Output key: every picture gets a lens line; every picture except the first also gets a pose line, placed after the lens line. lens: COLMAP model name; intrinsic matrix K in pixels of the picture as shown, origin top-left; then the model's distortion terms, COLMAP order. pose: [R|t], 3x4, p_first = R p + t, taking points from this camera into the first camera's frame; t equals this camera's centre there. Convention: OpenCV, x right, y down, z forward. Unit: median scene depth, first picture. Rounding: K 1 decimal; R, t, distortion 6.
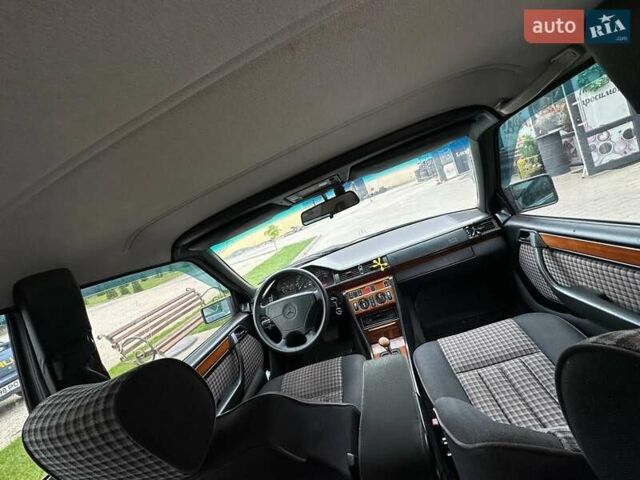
lens RADIAL K [[254.2, 0, 320.0], [0, 254.2, 240.0], [0, 0, 1]] dist [-0.005833, -0.000046]
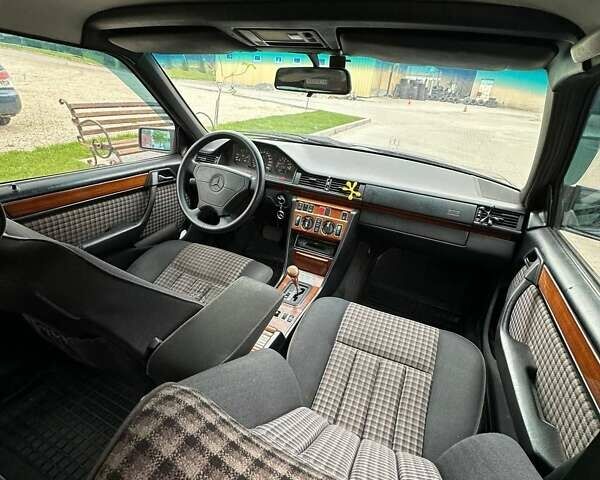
lens RADIAL K [[318.7, 0, 300.0], [0, 318.7, 240.0], [0, 0, 1]] dist [-0.003761, -0.000816]
pose [[0.862523, 0.505801, -0.014829, 0.195146], [-0.460819, 0.797248, 0.389925, -0.084613], [0.209047, -0.329485, 0.920727, 0.057515]]
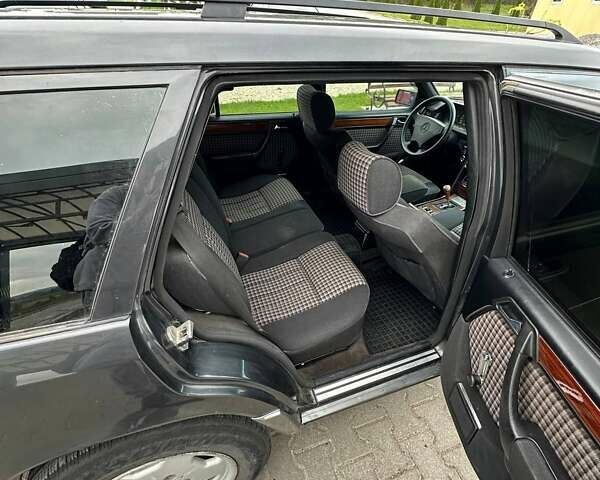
lens RADIAL K [[318.7, 0, 300.0], [0, 318.7, 240.0], [0, 0, 1]] dist [-0.003761, -0.000816]
pose [[0.457123, 0.783916, -0.420136, 0.688023], [-0.310020, 0.583194, 0.750848, -0.399089], [0.833623, -0.212979, 0.509621, -0.494681]]
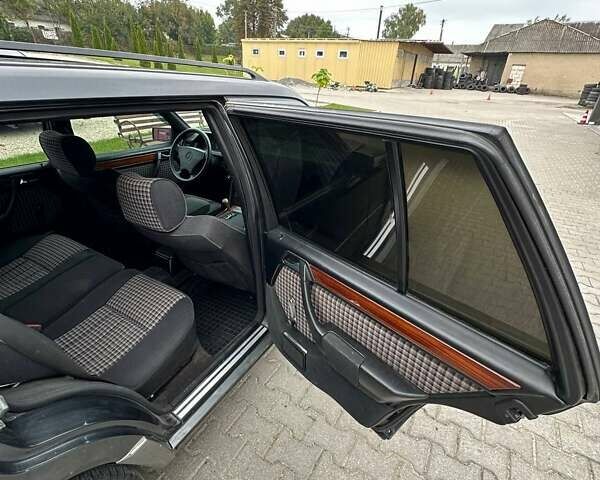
lens RADIAL K [[318.7, 0, 300.0], [0, 318.7, 240.0], [0, 0, 1]] dist [-0.003761, -0.000816]
pose [[0.853665, 0.514205, -0.082755, 0.784065], [-0.429448, 0.784852, 0.446746, -0.421817], [0.294670, -0.345832, 0.890825, -0.611175]]
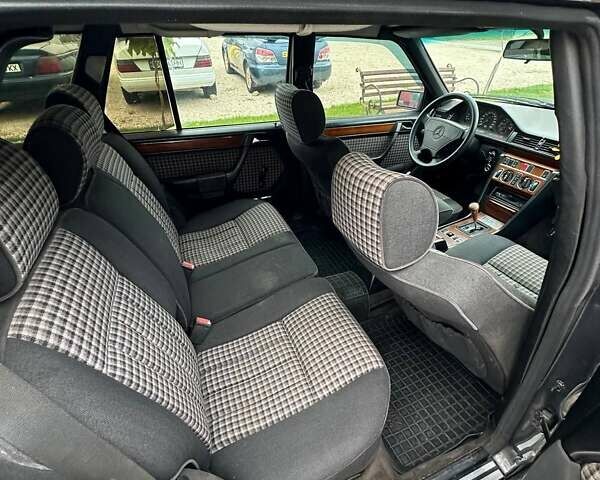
lens RADIAL K [[318.7, 0, 300.0], [0, 318.7, 240.0], [0, 0, 1]] dist [-0.003761, -0.000816]
pose [[0.492767, 0.742189, -0.454243, 0.499612], [-0.279032, 0.629230, 0.725404, -0.230746], [0.824210, -0.230707, 0.517158, -0.272533]]
